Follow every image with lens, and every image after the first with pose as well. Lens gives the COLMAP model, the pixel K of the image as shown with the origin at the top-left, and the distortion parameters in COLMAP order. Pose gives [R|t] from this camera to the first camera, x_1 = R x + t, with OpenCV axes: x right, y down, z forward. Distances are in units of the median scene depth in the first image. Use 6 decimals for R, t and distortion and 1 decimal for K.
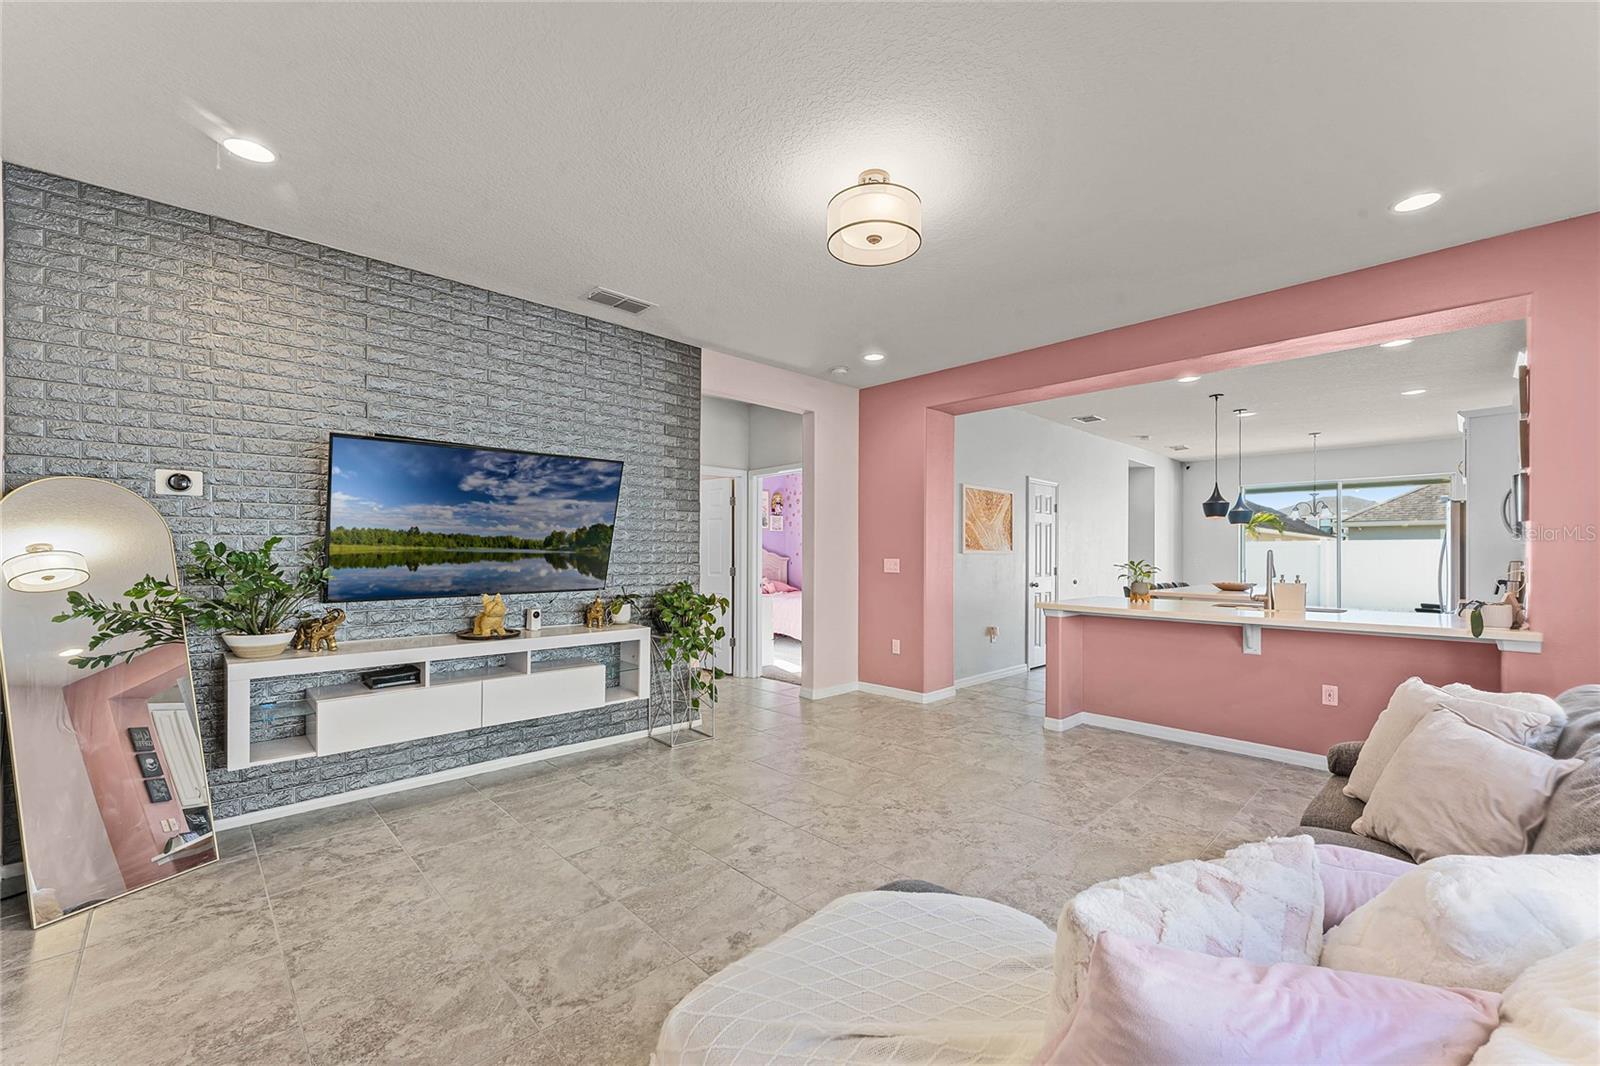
lens RADIAL K [[647.7, 0, 803.1], [0, 647.7, 555.8], [0, 0, 1]] dist [-0.000489, -0.000012]
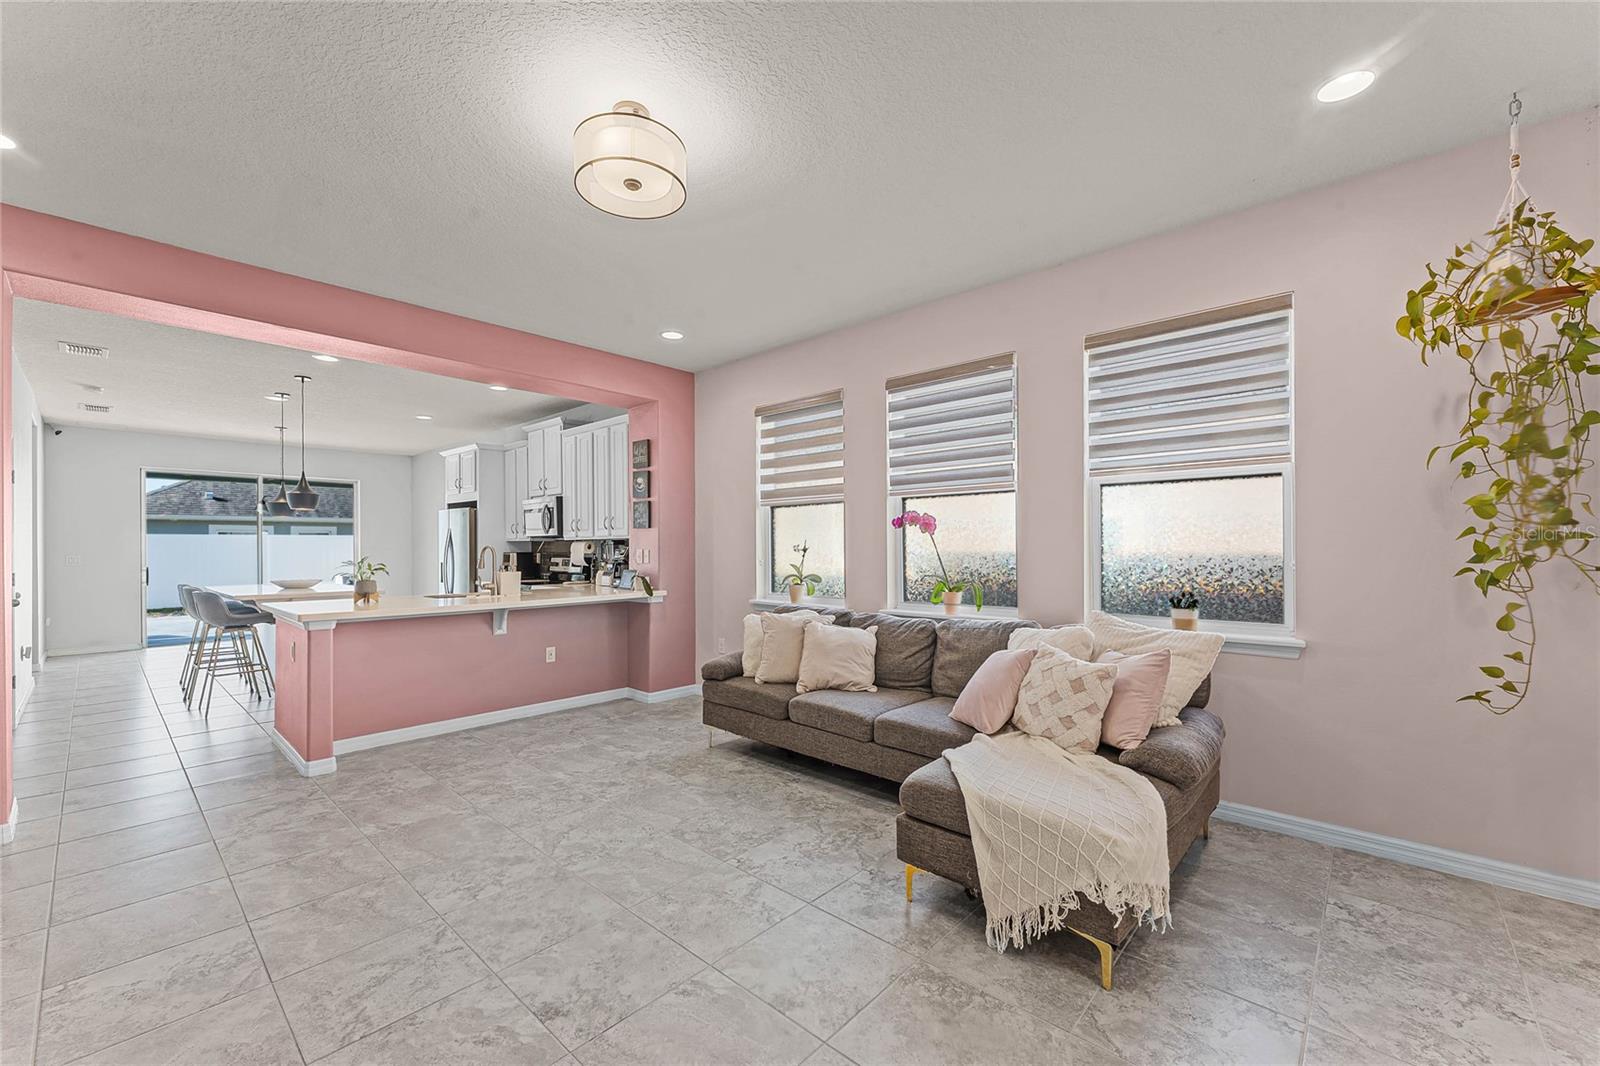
lens RADIAL K [[641.4, 0, 801.5], [0, 641.4, 544.8], [0, 0, 1]] dist [0.001572, 0.000031]
pose [[-0.071041, -0.000442, 0.997473, -0.511794], [0.009320, 0.999956, 0.001106, -0.005186], [-0.997430, 0.009375, -0.071034, 0.561227]]
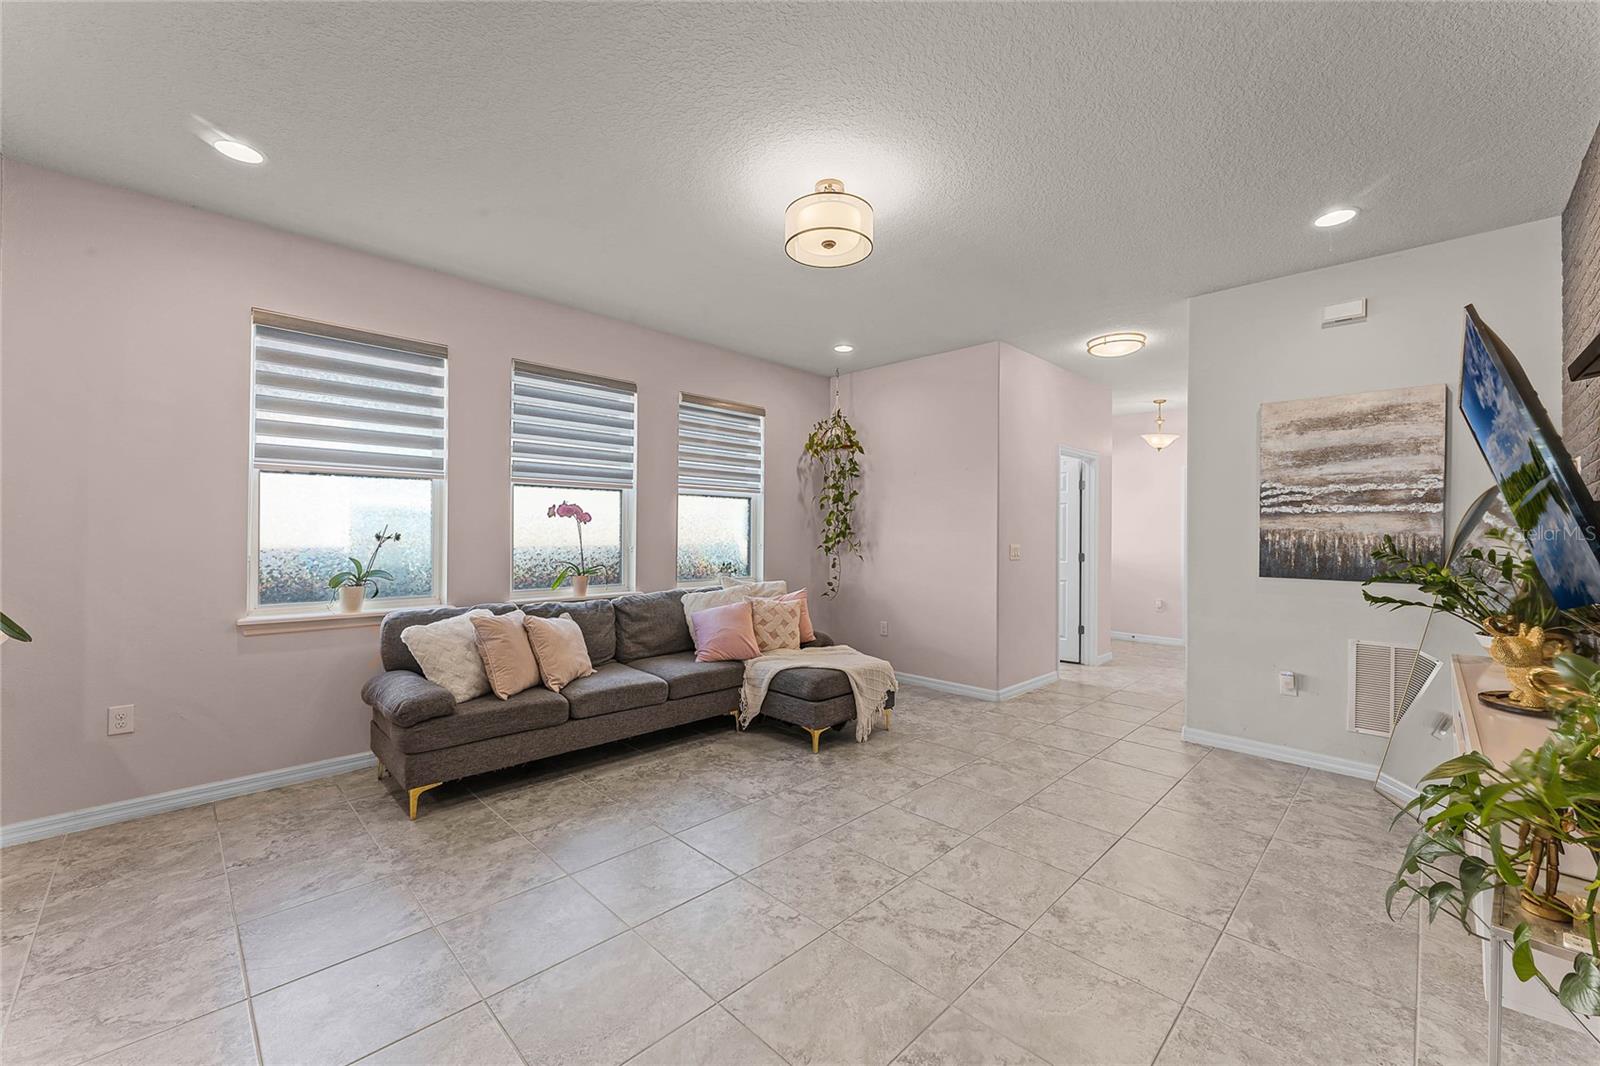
lens RADIAL K [[631.0, 0, 800.7], [0, 631.0, 533.4], [0, 0, 1]] dist [0.000127, -0.000028]
pose [[-0.999639, -0.010308, -0.024794, 0.118275], [-0.010411, 0.999938, 0.004036, -0.010534], [0.024750, 0.004292, -0.999684, 1.366175]]
